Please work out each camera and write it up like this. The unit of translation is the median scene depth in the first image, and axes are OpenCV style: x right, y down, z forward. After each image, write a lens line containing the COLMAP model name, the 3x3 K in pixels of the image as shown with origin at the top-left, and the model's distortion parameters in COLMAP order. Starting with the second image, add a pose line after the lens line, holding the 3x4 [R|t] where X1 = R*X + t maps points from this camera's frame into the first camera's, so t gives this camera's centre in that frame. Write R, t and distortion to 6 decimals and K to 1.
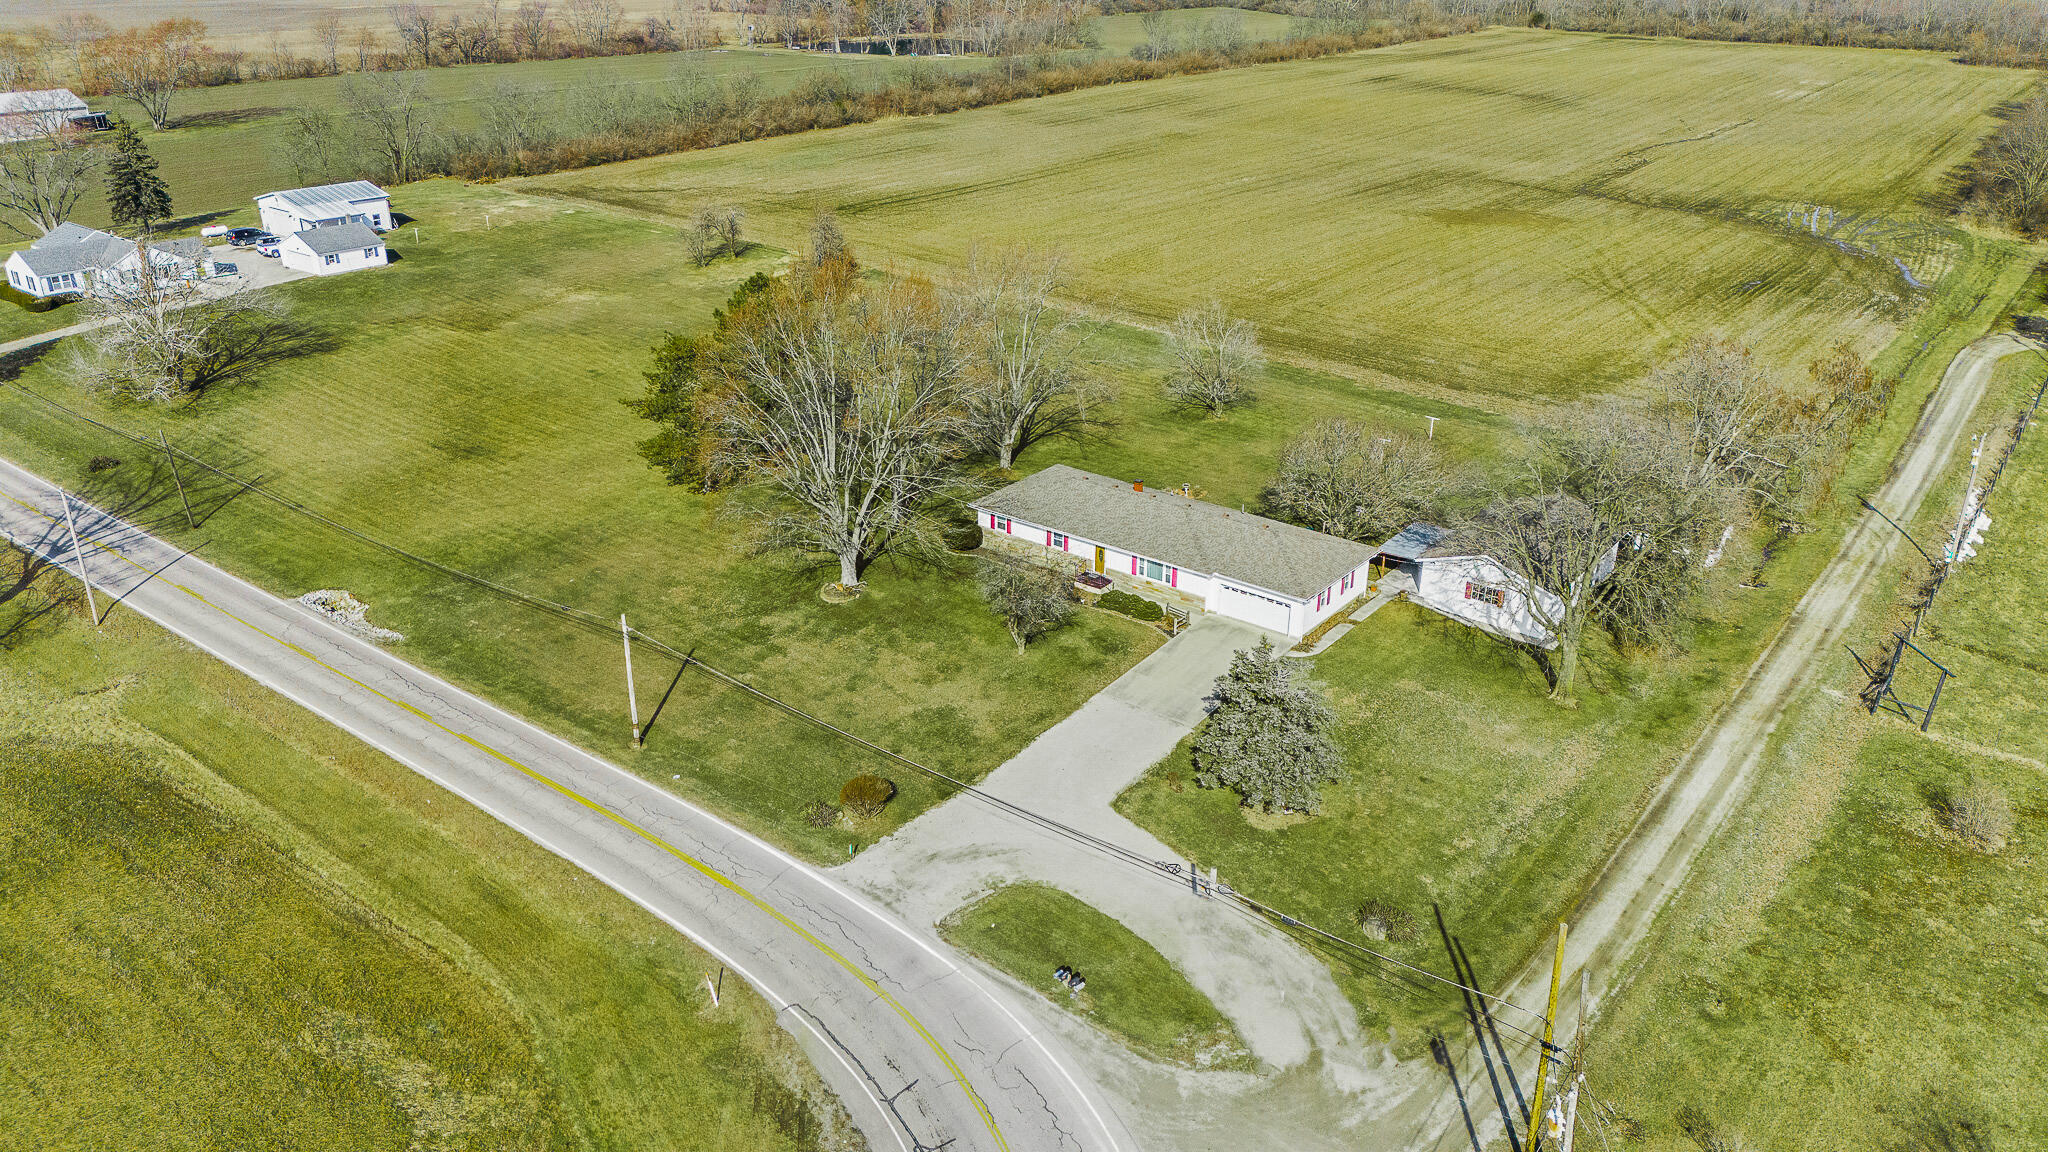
lens RADIAL K [[1485.4, 0, 1024.0], [0, 1485.4, 576.0], [0, 0, 1]] dist [0.080853, -0.070407]
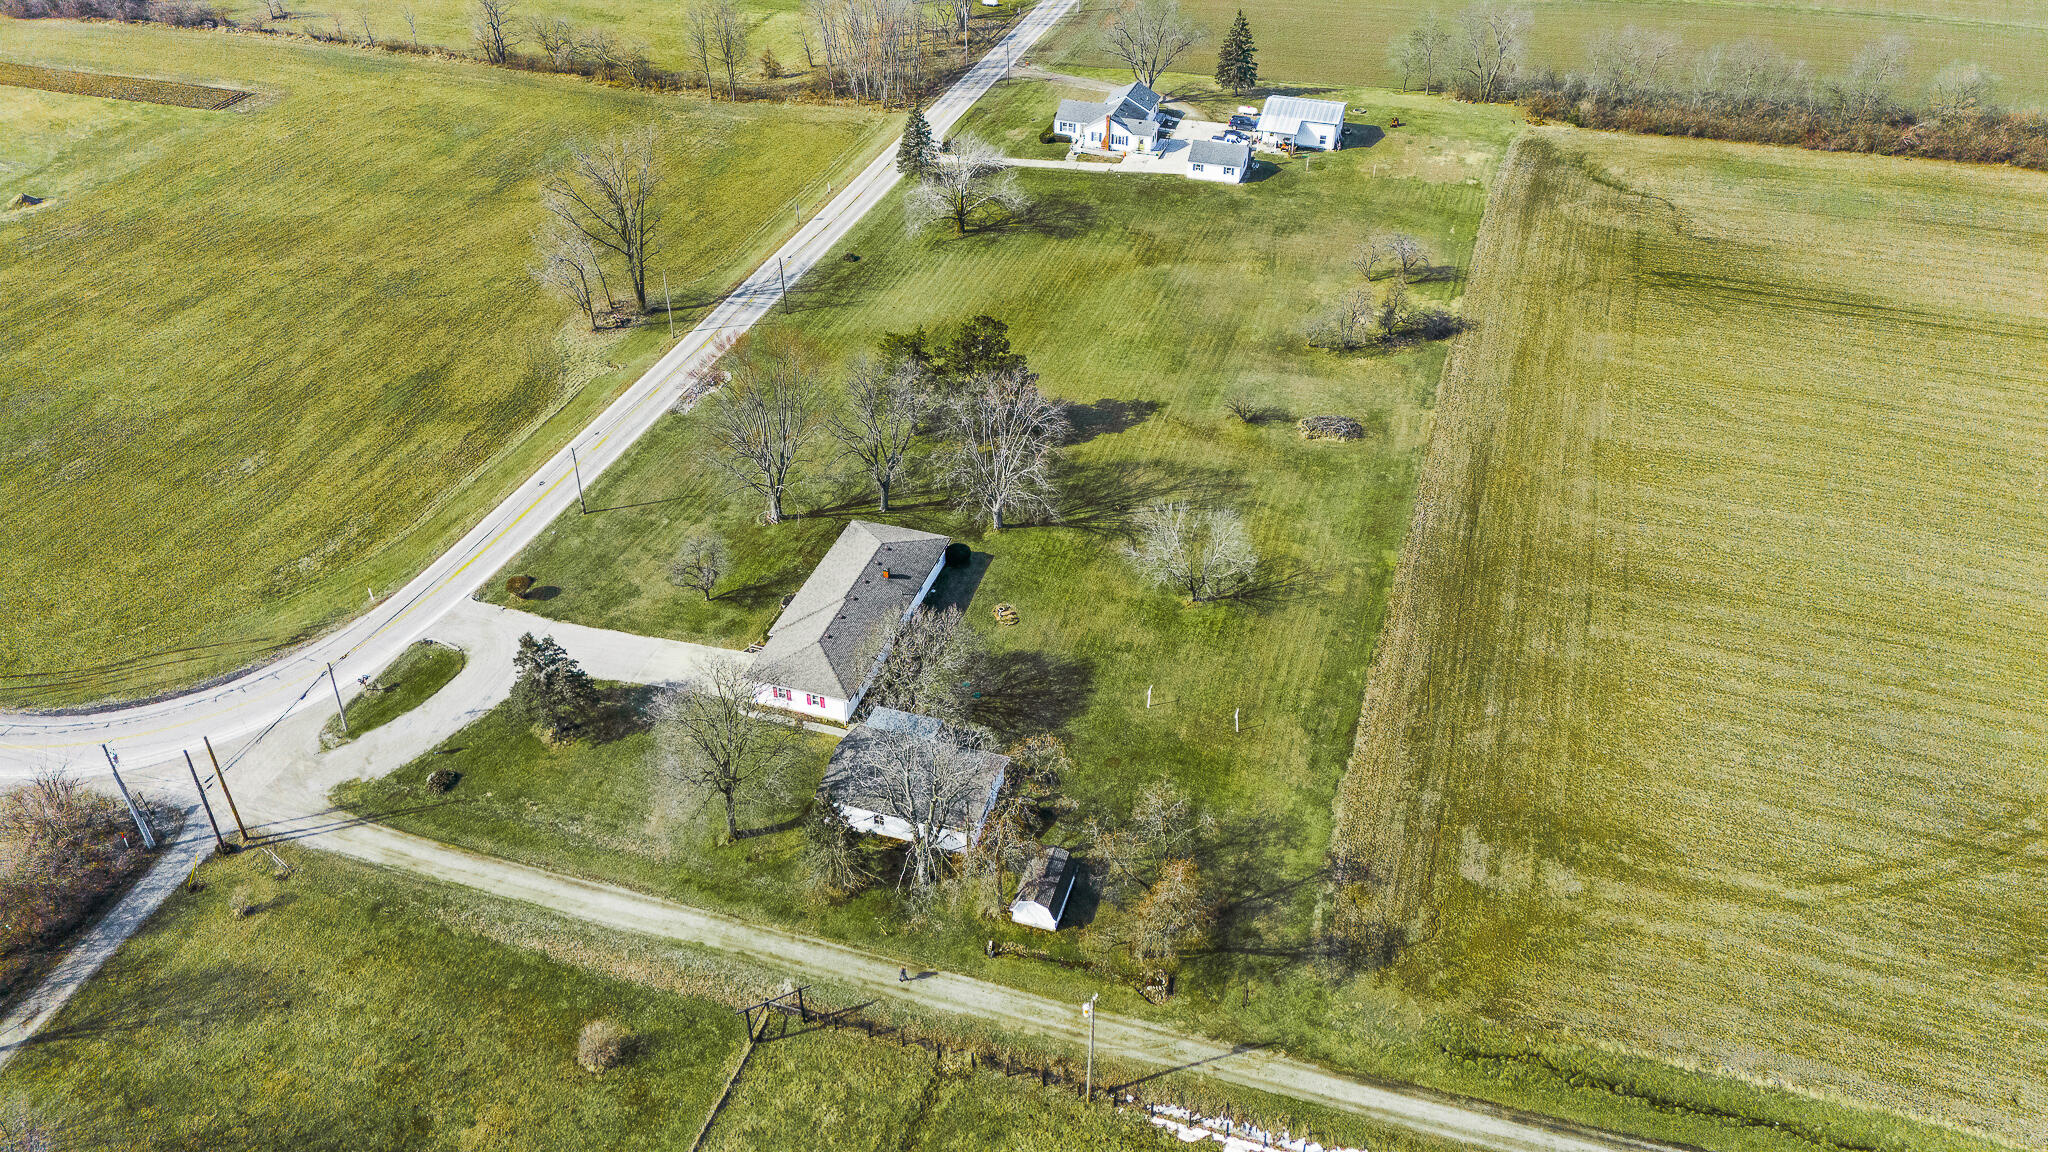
lens RADIAL K [[1485.4, 0, 1024.0], [0, 1485.4, 576.0], [0, 0, 1]] dist [0.080853, -0.070407]
pose [[0.350767, 0.551007, -0.757201, 1.213656], [-0.390622, 0.820963, 0.416454, -0.709014], [0.851103, 0.149702, 0.503202, 0.444674]]
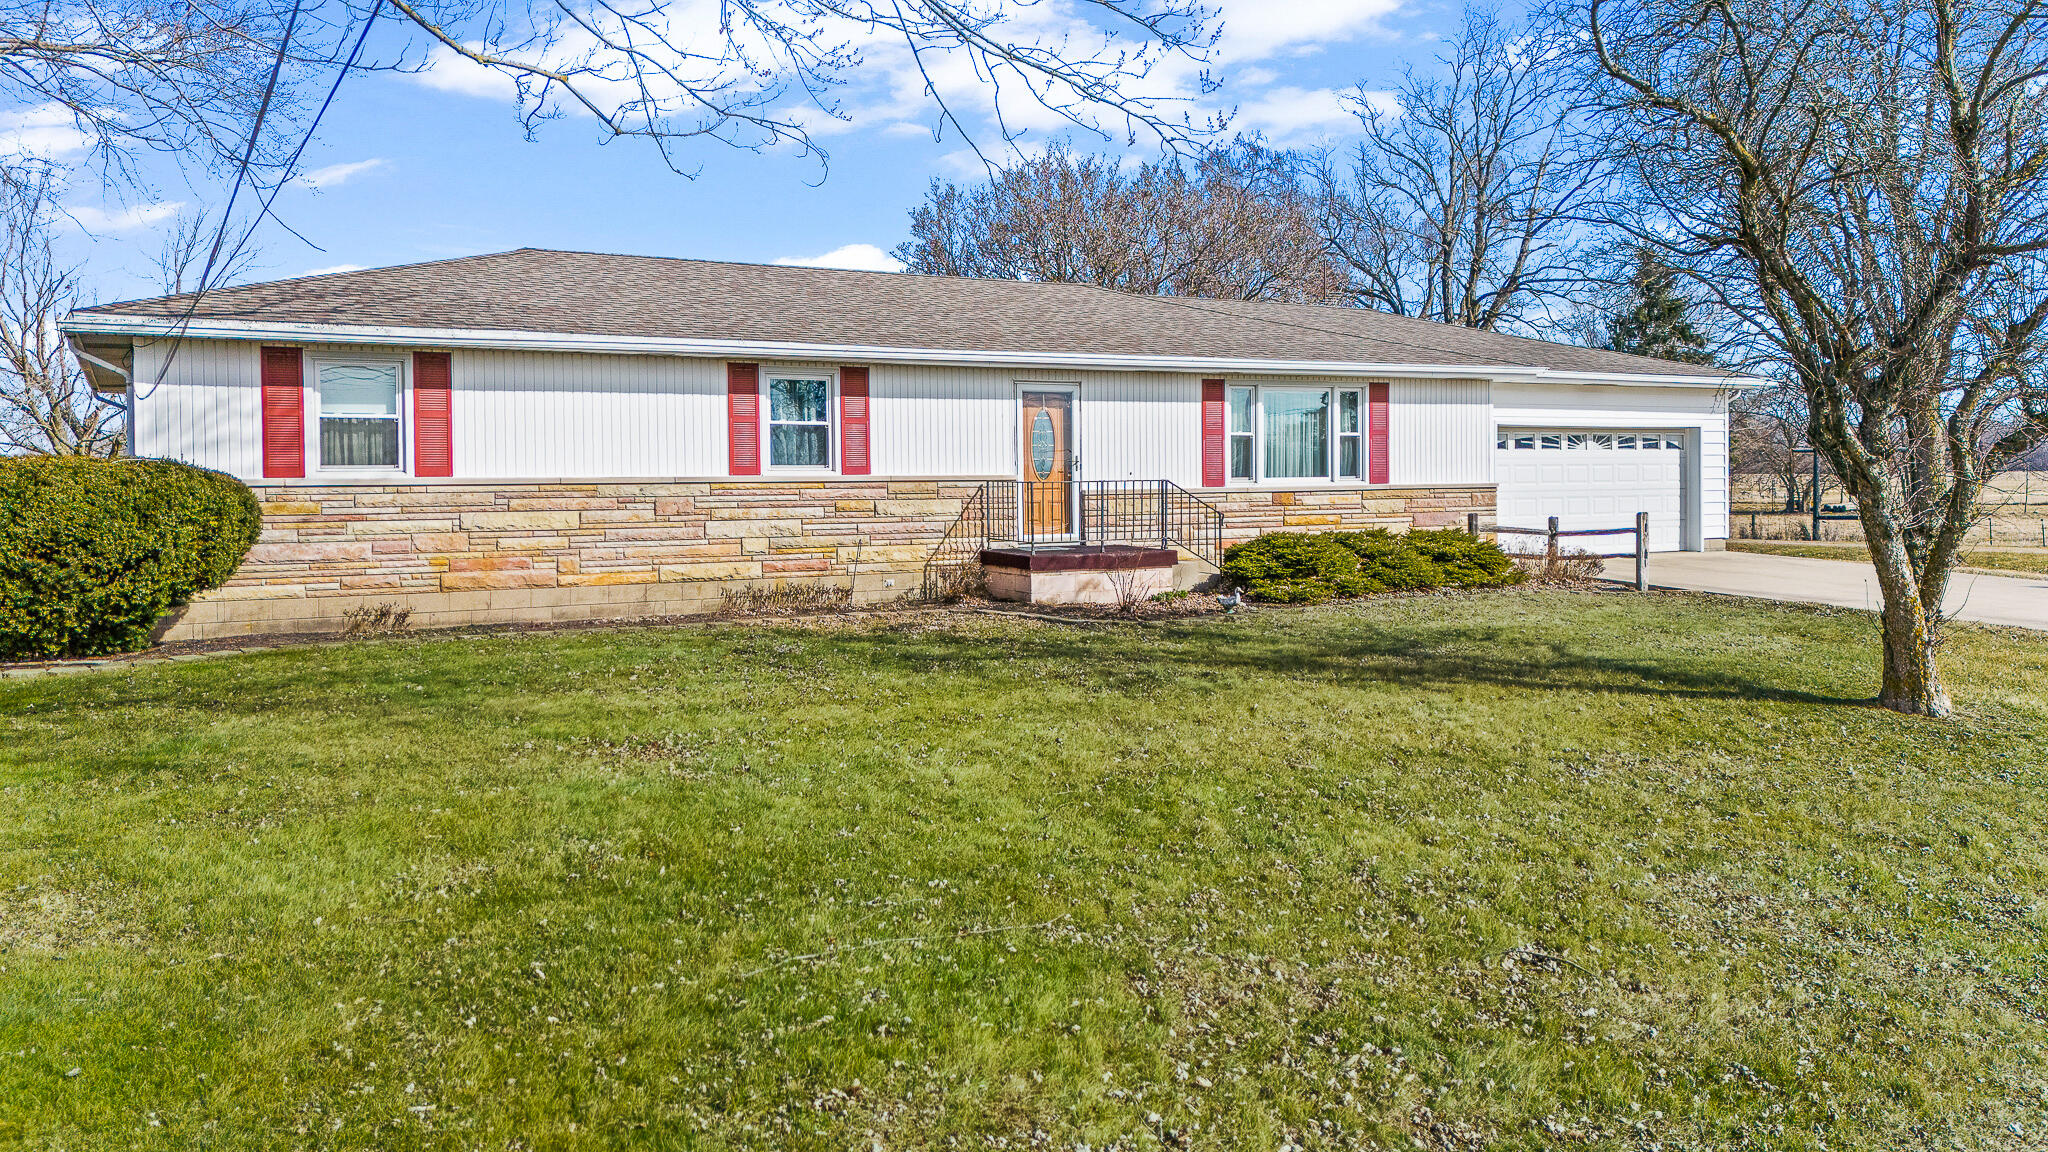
lens RADIAL K [[1531.7, 0, 1020.5], [0, 1531.7, 531.8], [0, 0, 1]] dist [0.108611, -0.103147]
pose [[0.397858, -0.052155, 0.915963, -0.142860], [0.385257, 0.915590, -0.115207, 0.020200], [-0.832638, 0.398718, 0.384367, 0.940877]]
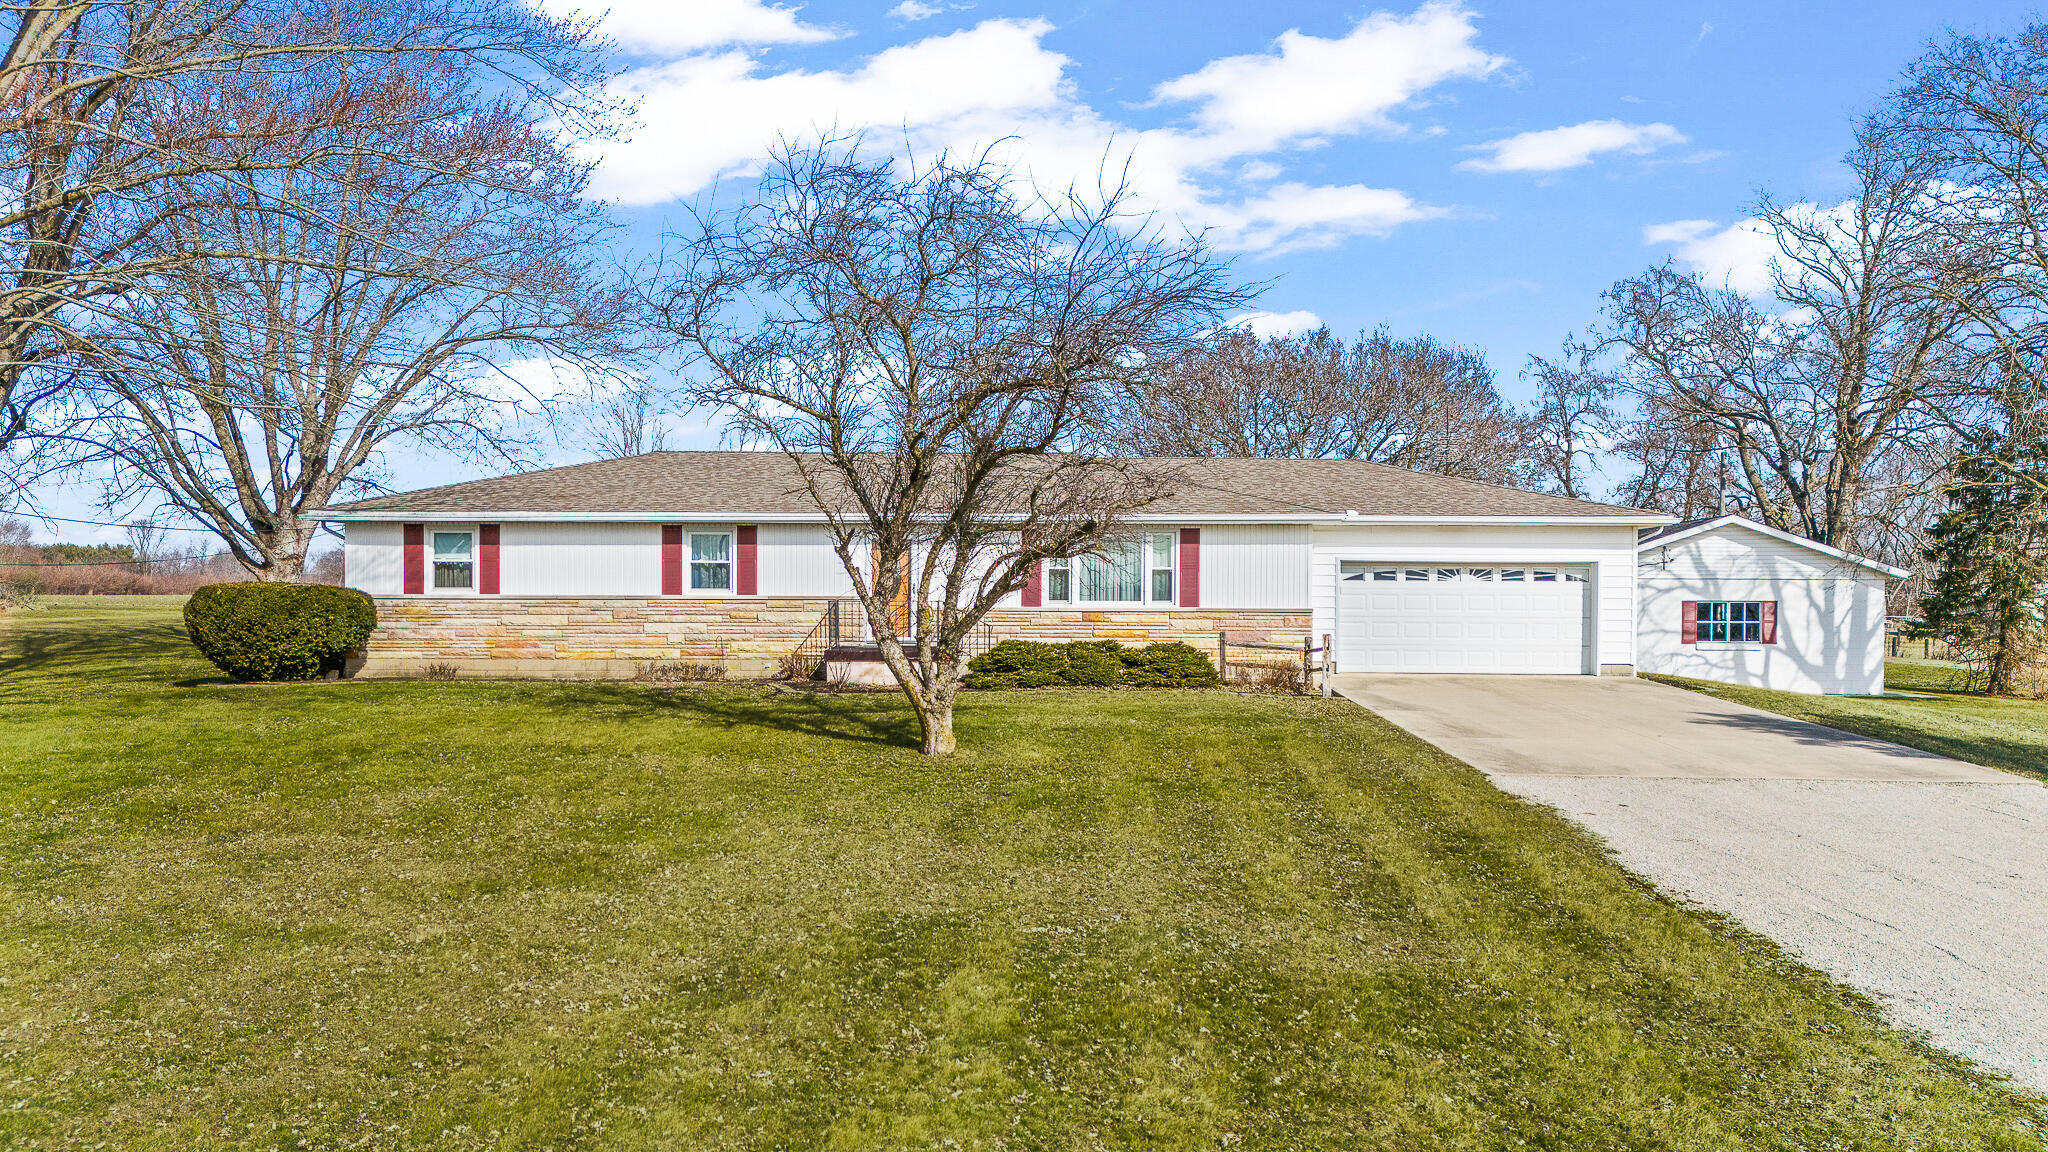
lens RADIAL K [[1485.4, 0, 1024.0], [0, 1485.4, 576.0], [0, 0, 1]] dist [0.080853, -0.070407]
pose [[0.795224, -0.006471, 0.606281, -0.106696], [0.253225, 0.912103, -0.322406, 0.088700], [-0.550904, 0.409911, 0.726965, 0.783859]]
